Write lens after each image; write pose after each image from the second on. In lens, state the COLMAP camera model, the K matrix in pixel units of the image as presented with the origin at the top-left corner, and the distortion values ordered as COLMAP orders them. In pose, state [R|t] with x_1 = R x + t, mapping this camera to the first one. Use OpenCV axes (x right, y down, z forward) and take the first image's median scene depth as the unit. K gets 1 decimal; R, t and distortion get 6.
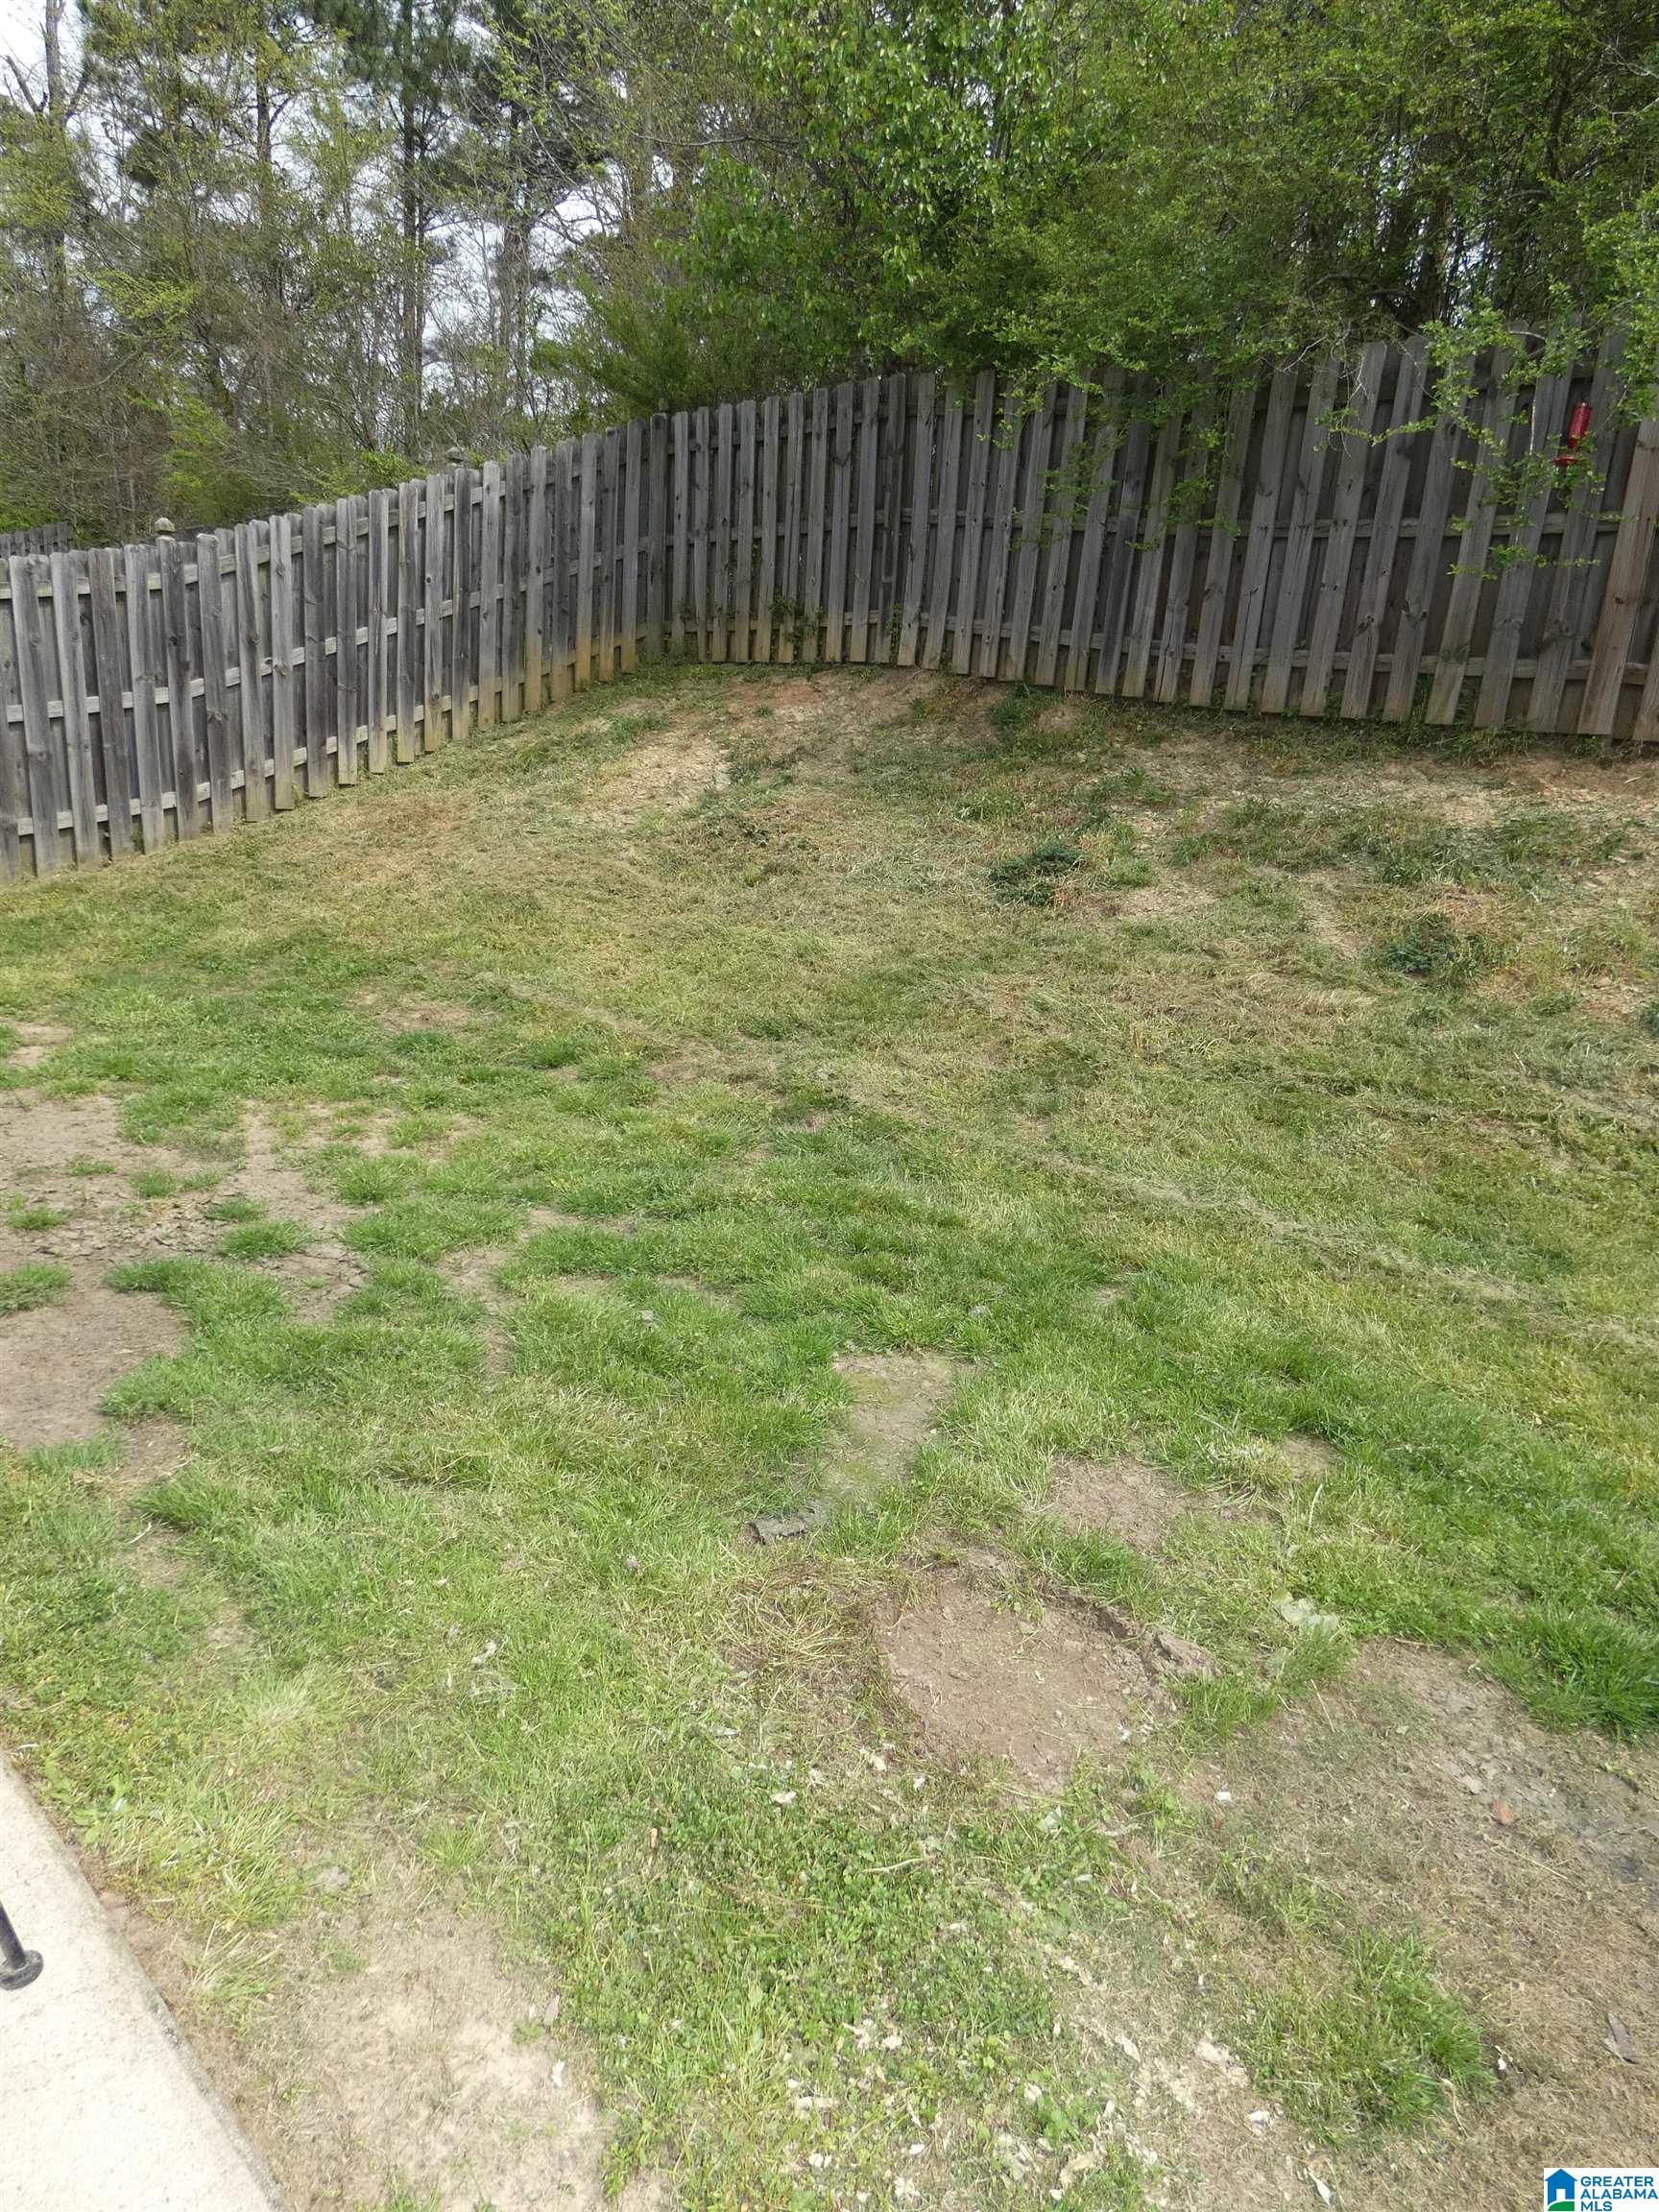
lens RADIAL K [[1313.7, 0, 829.5], [0, 1313.7, 1106.0], [0, 0, 1]] dist [0.007789, -0.003802]
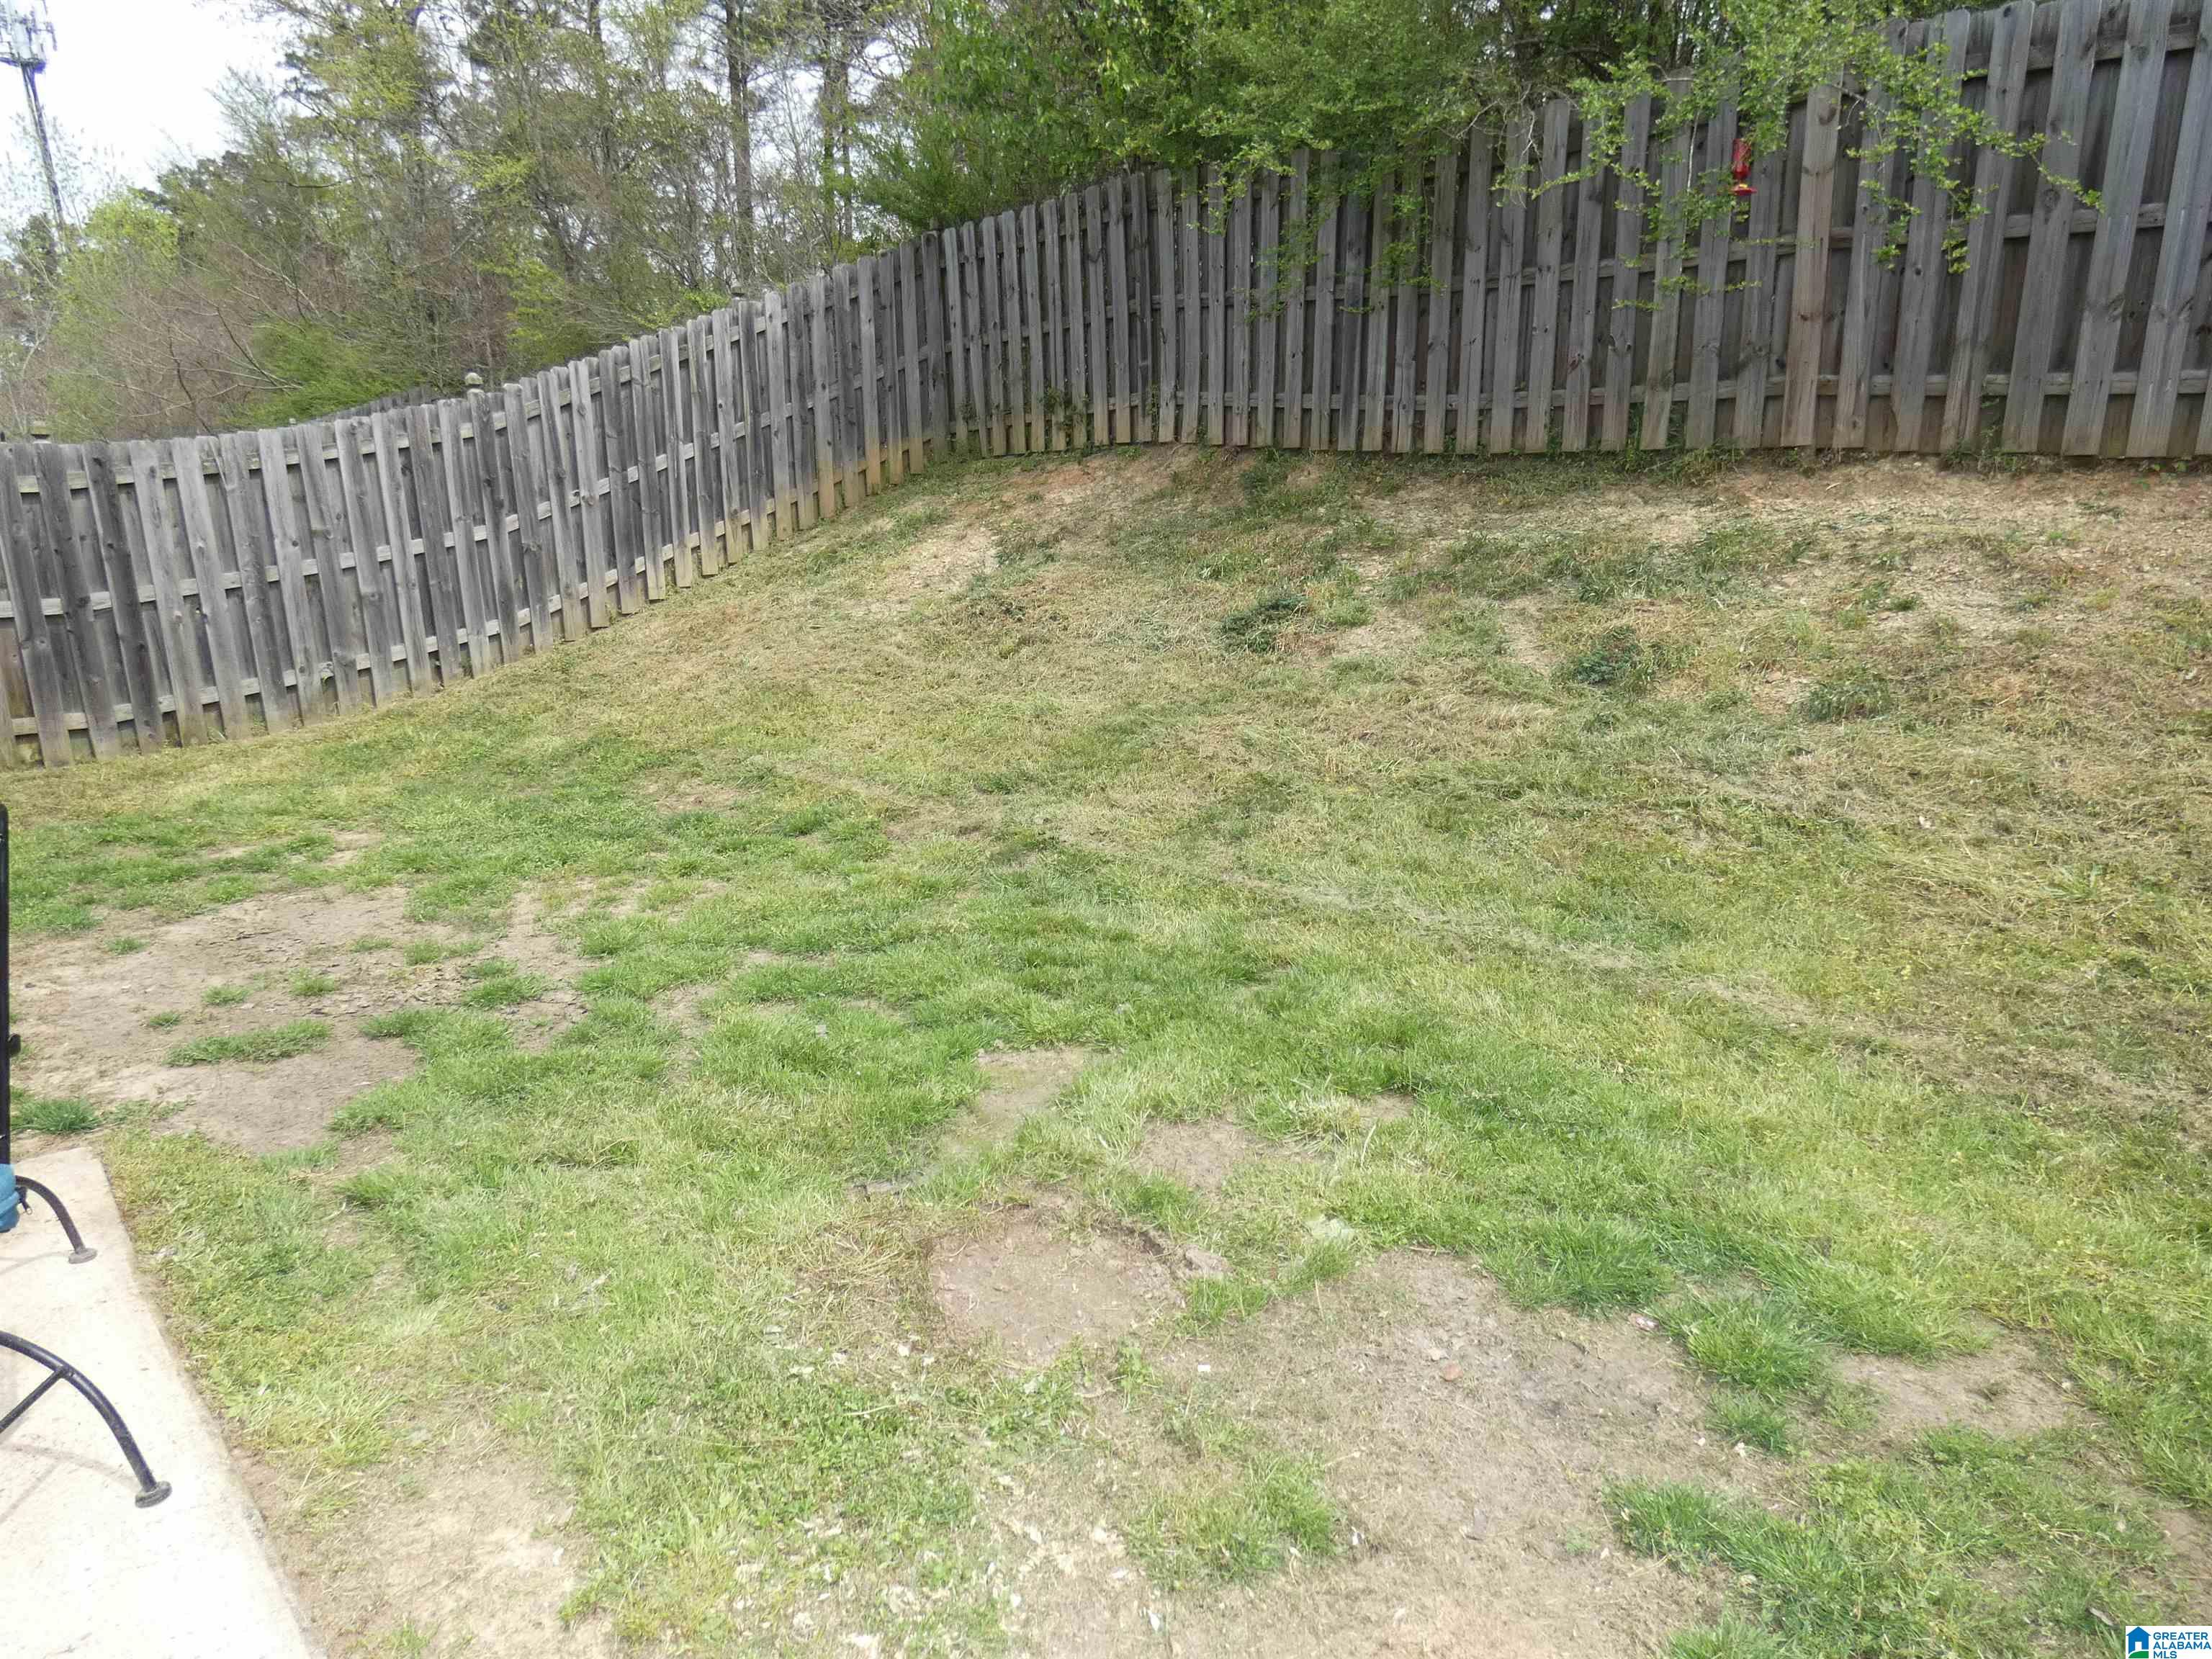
lens RADIAL K [[1304.1, 0, 1106.0], [0, 1304.1, 829.5], [0, 0, 1]] dist [-0.003074, 0.005090]
pose [[0.995136, -0.073769, -0.065290, 0.092946], [0.070923, 0.996472, -0.044882, 0.028009], [0.068371, 0.040034, 0.996856, -0.048299]]
